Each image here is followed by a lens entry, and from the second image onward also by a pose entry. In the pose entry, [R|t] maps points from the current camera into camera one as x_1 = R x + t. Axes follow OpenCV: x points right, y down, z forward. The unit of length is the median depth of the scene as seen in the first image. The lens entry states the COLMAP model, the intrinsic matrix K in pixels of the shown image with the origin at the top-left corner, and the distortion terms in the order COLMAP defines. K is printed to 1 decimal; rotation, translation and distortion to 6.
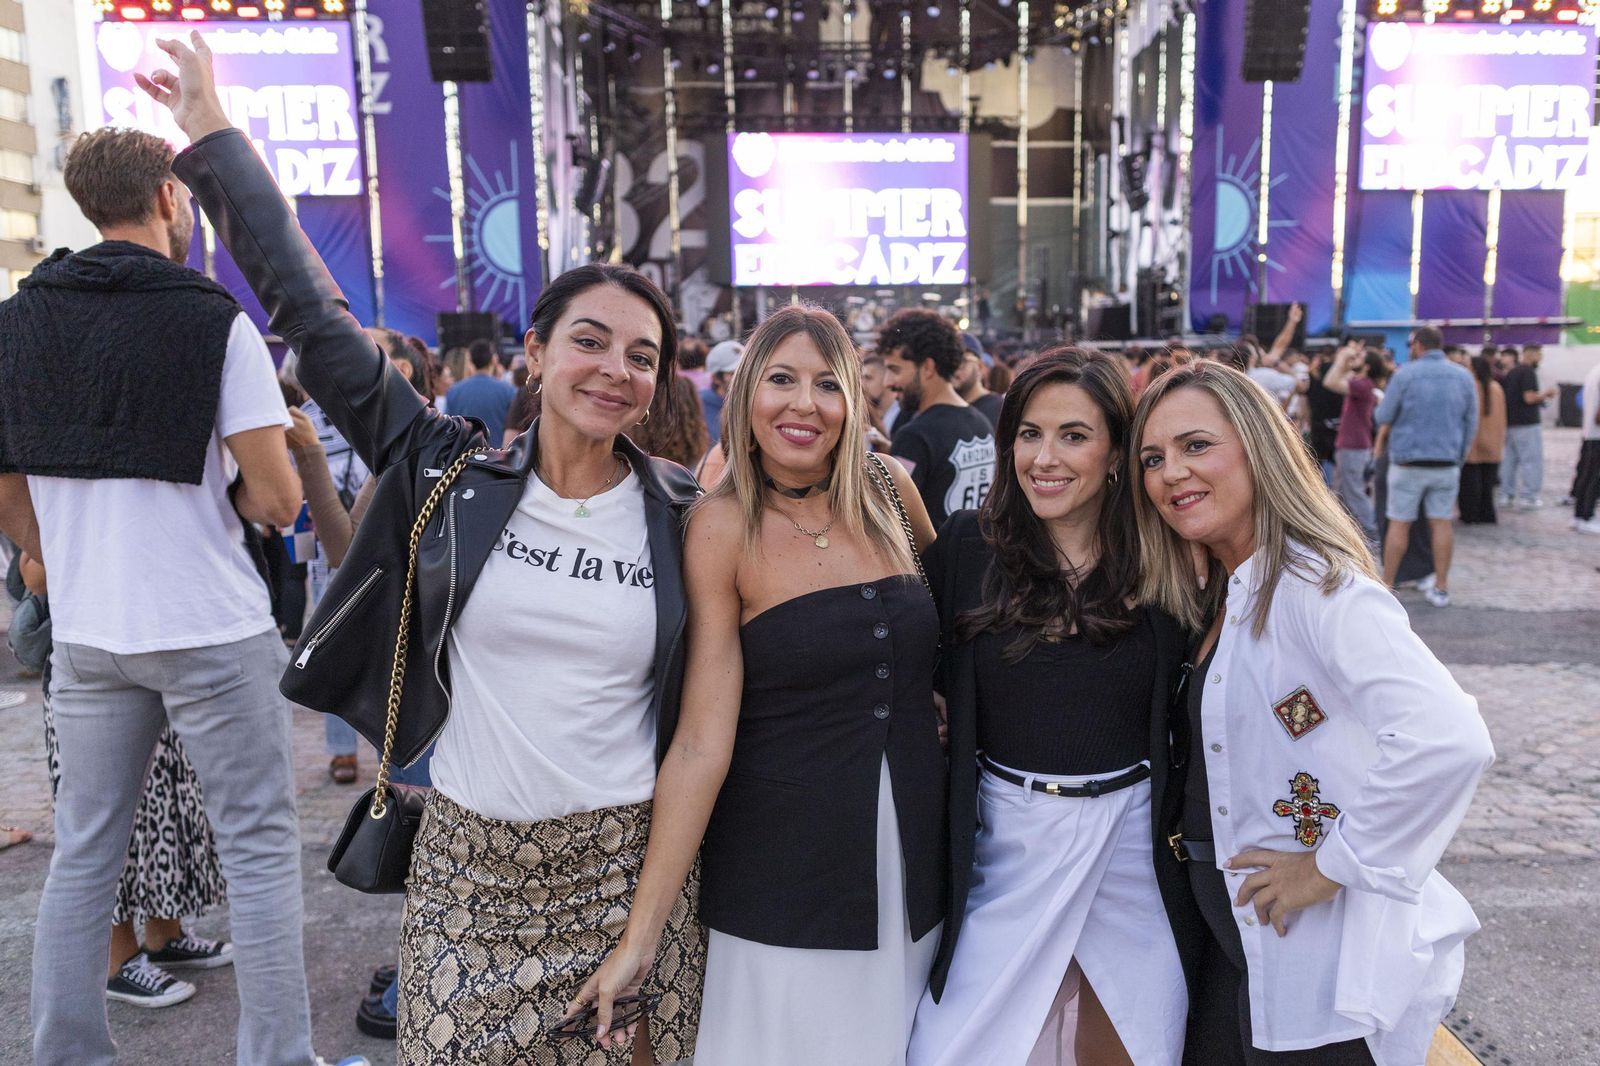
lens RADIAL K [[1192.0, 0, 860.7], [0, 1192.0, 536.5], [0, 0, 1]] dist [0.021223, -0.019043]
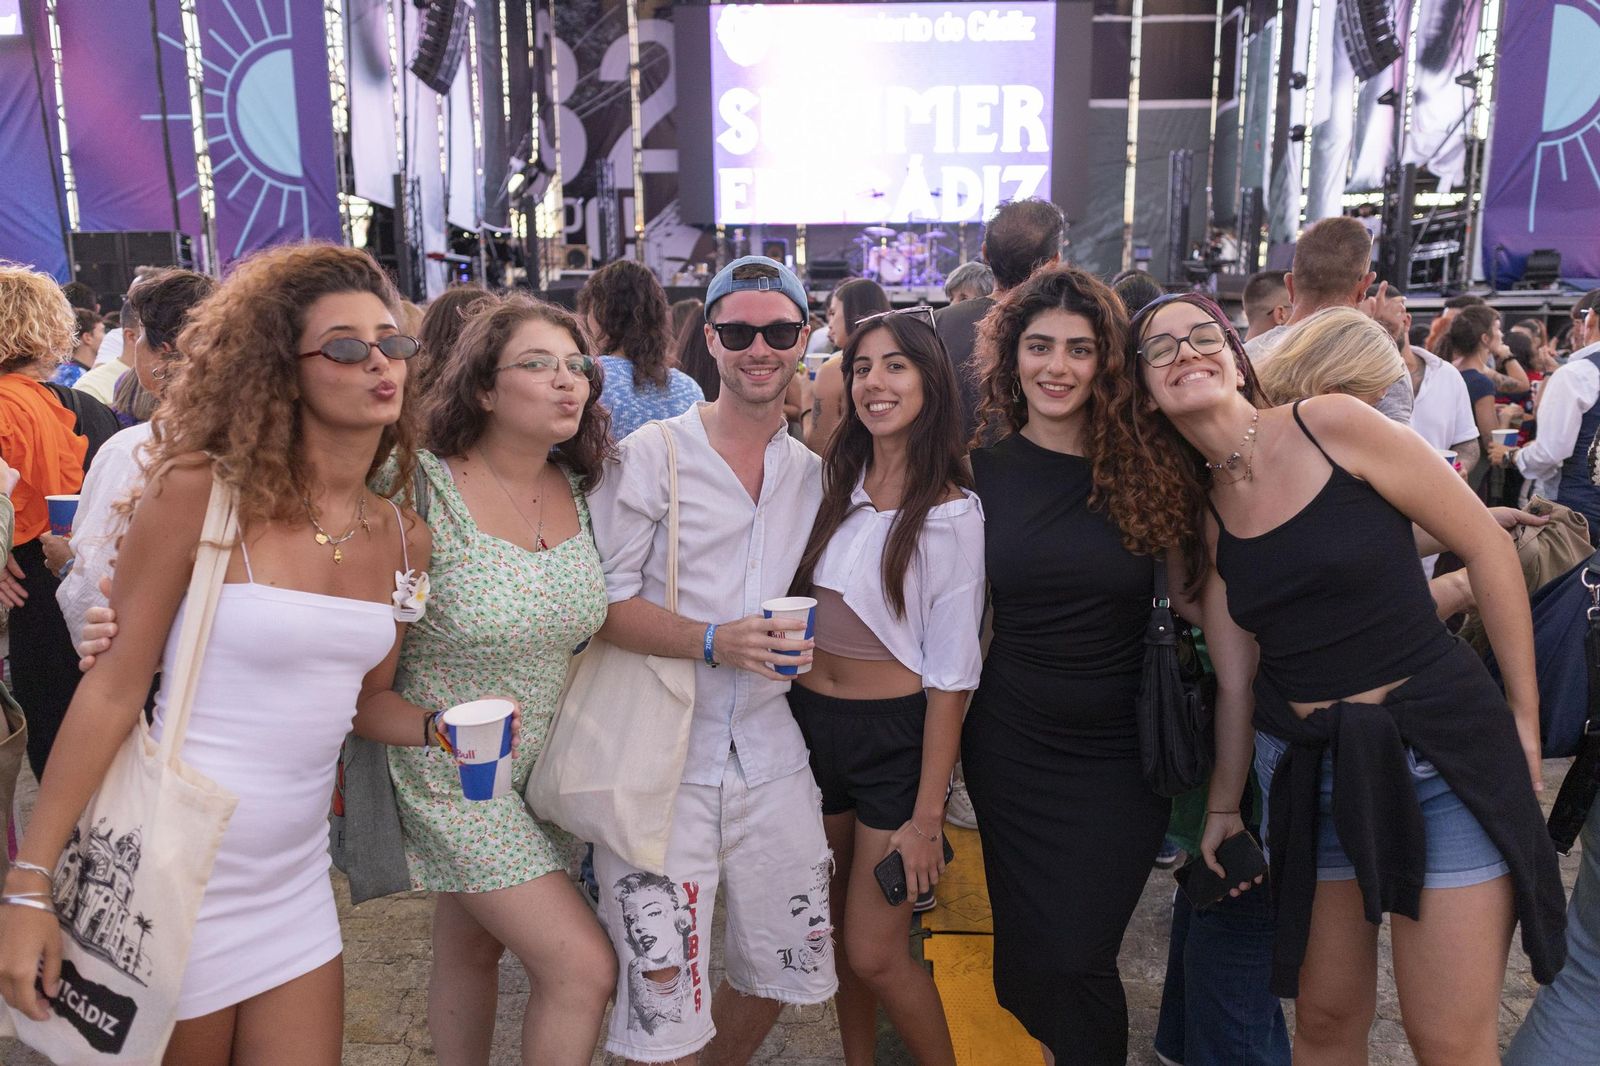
lens RADIAL K [[1109.1, 0, 806.9], [0, 1109.1, 528.9], [0, 0, 1]] dist [0.020883, -0.018855]
pose [[0.995794, 0.022753, -0.088755, 0.012594], [-0.020535, 0.999455, 0.025831, -0.061393], [0.089294, -0.023900, 0.995719, 0.432188]]
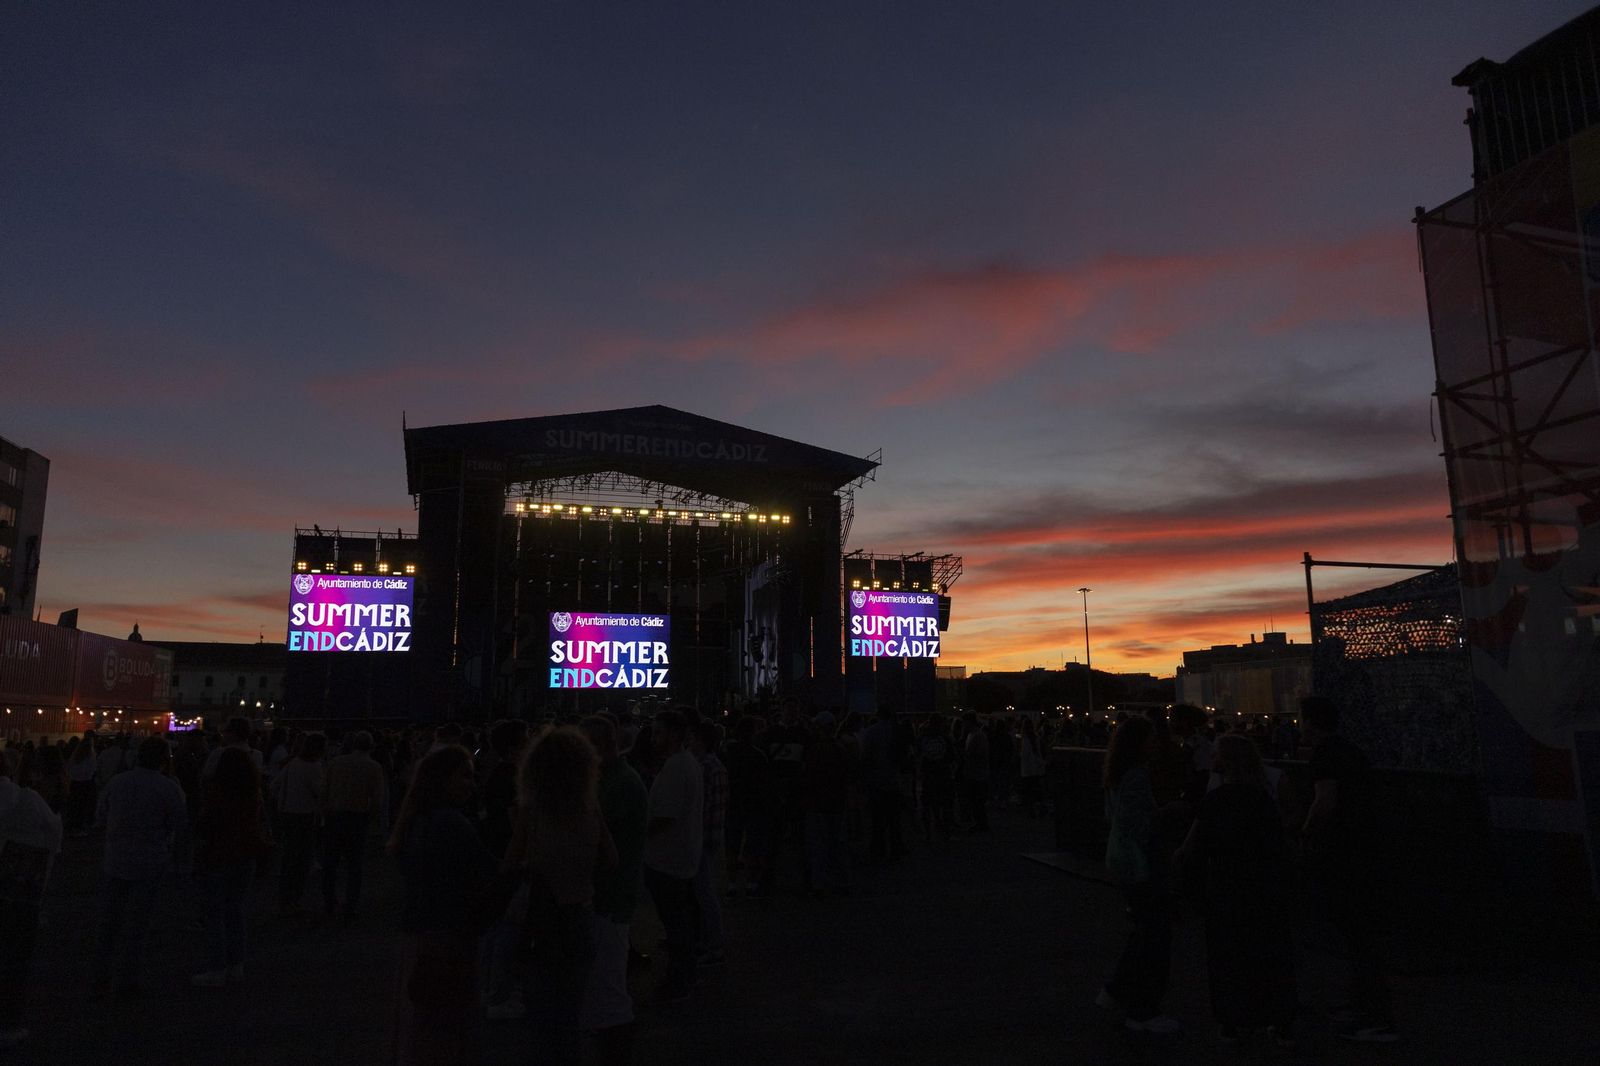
lens RADIAL K [[1109.1, 0, 790.9], [0, 1109.1, 526.9], [0, 0, 1]] dist [0.020883, -0.018855]
pose [[0.963079, 0.050352, 0.264470, -0.263562], [0.037020, 0.948254, -0.315347, 0.140014], [-0.266663, 0.313494, 0.911379, -0.958639]]
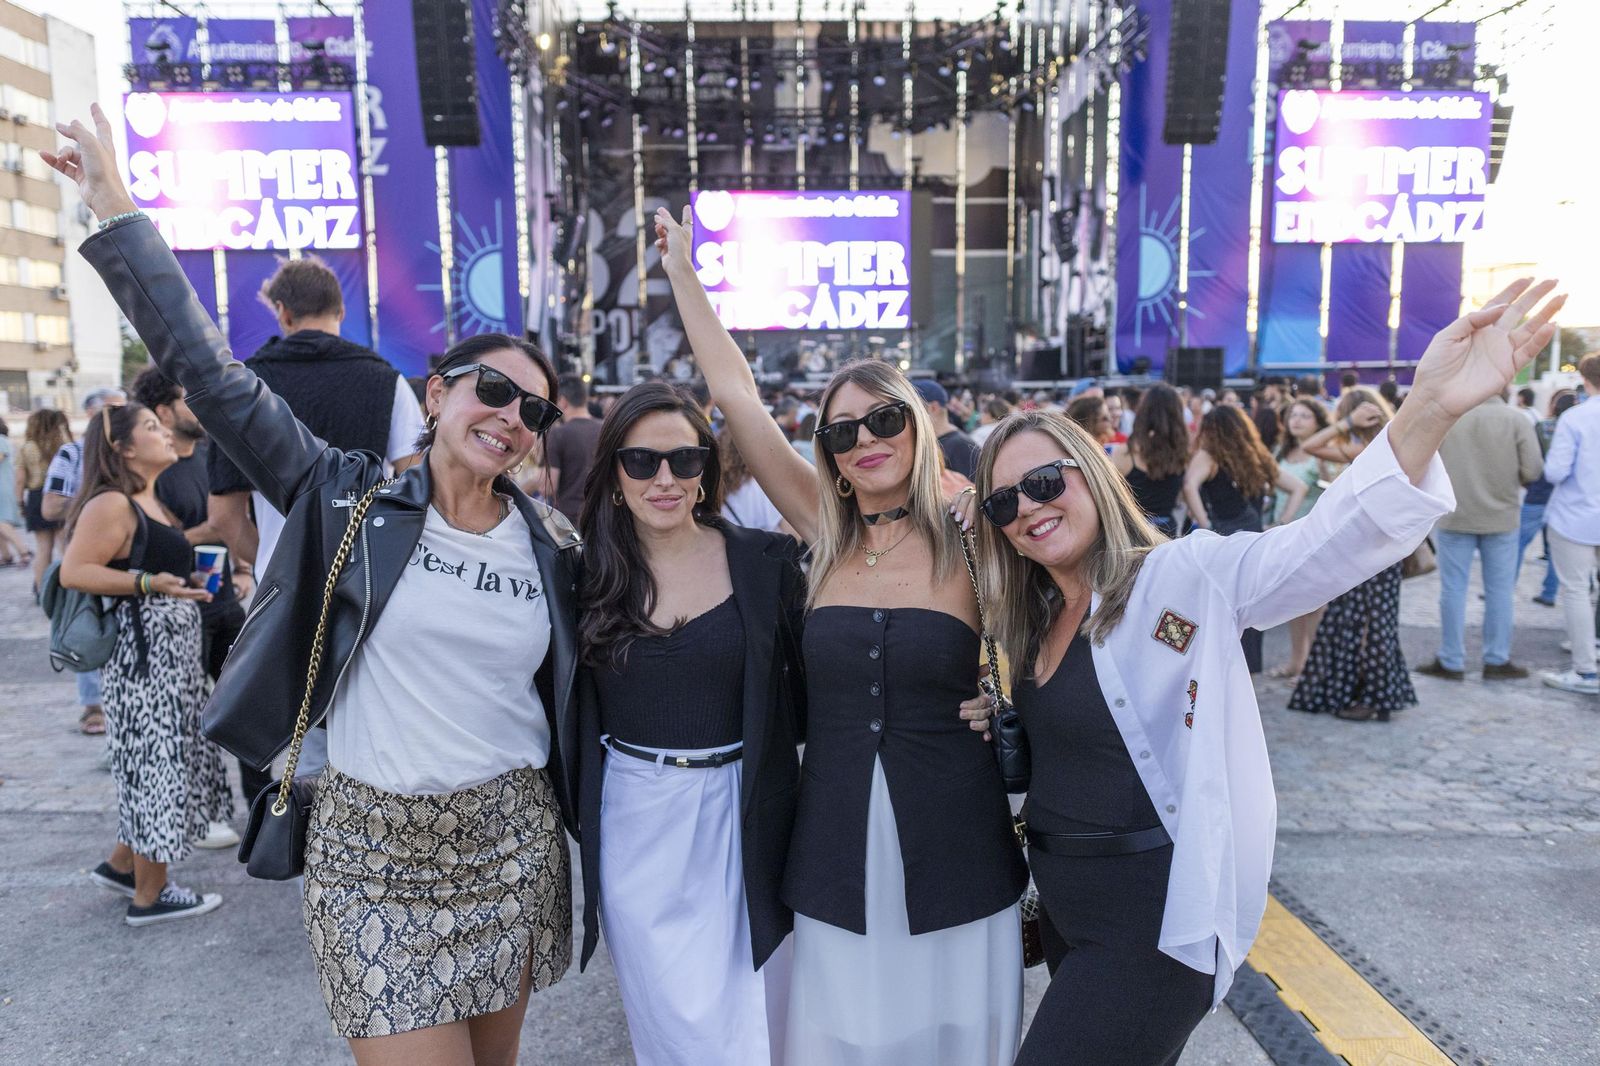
lens RADIAL K [[1109.1, 0, 789.6], [0, 1109.1, 536.9], [0, 0, 1]] dist [0.020883, -0.018855]
pose [[0.999869, 0.003587, -0.015801, -0.004332], [-0.003931, 0.999756, -0.021750, 0.000999], [0.015719, 0.021809, 0.999639, -0.011031]]
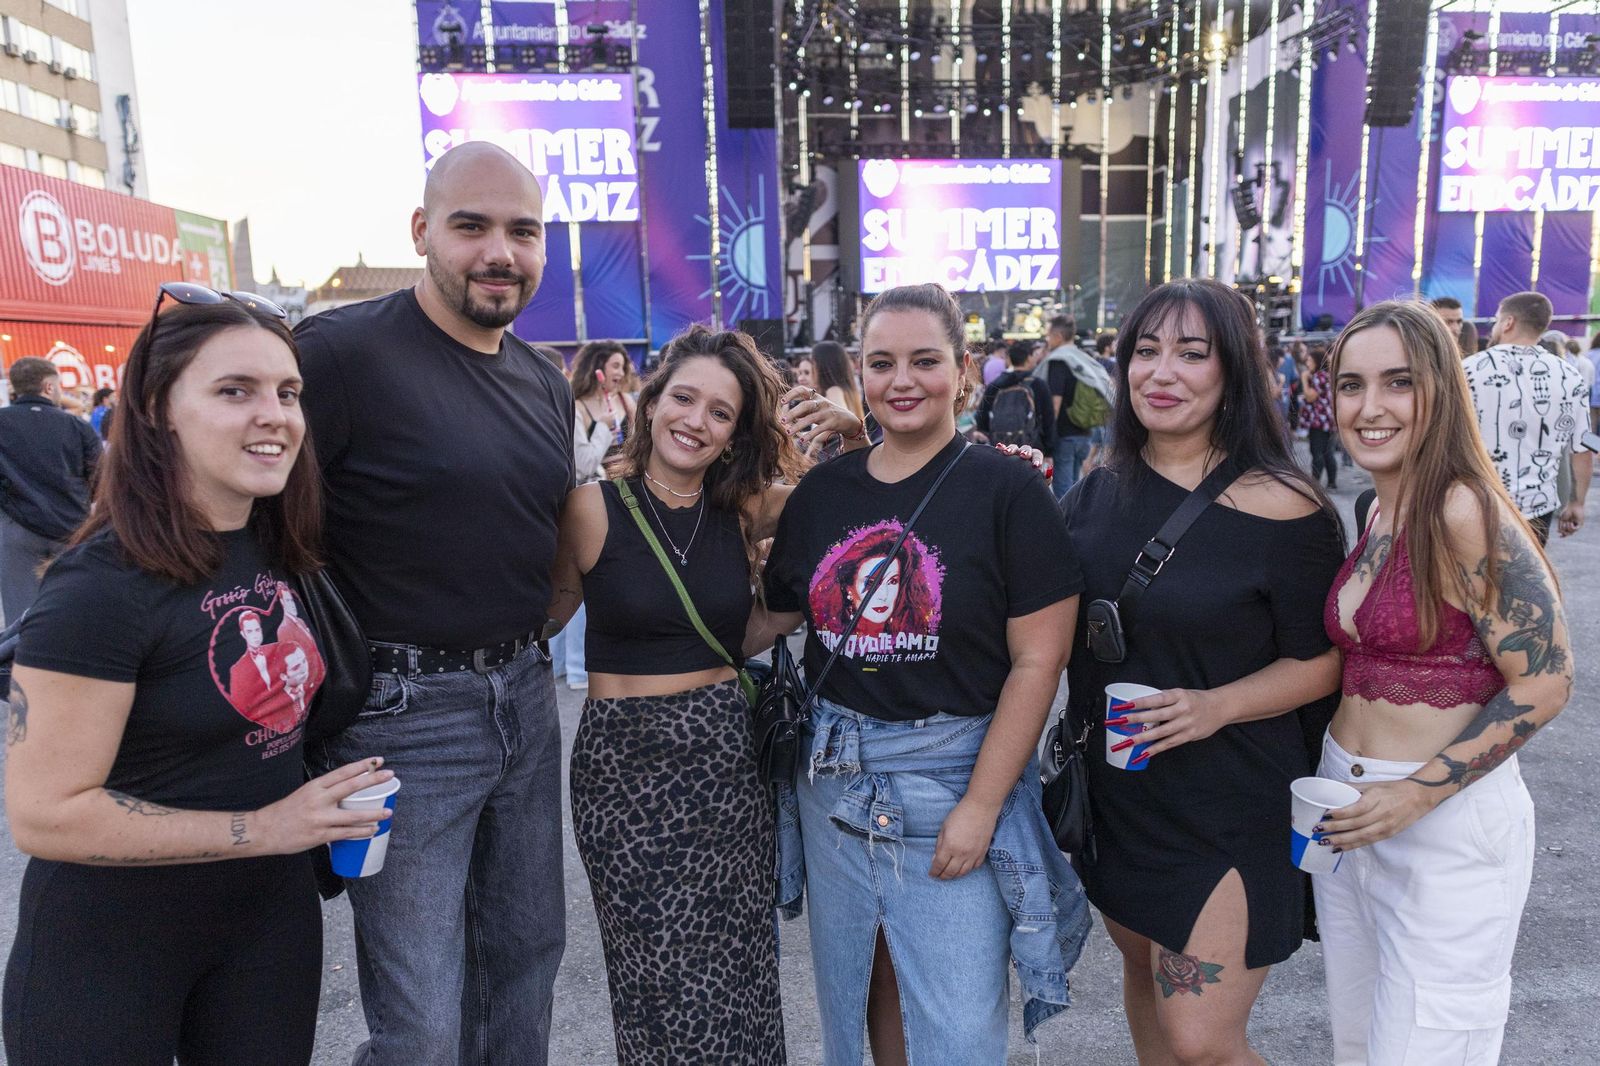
lens RADIAL K [[1192.0, 0, 817.9], [0, 1192.0, 583.1], [0, 0, 1]] dist [0.021223, -0.019043]
pose [[0.997307, -0.024478, 0.069138, -0.292699], [0.022037, 0.999115, 0.035841, 0.031694], [-0.069955, -0.034221, 0.996963, -0.185260]]
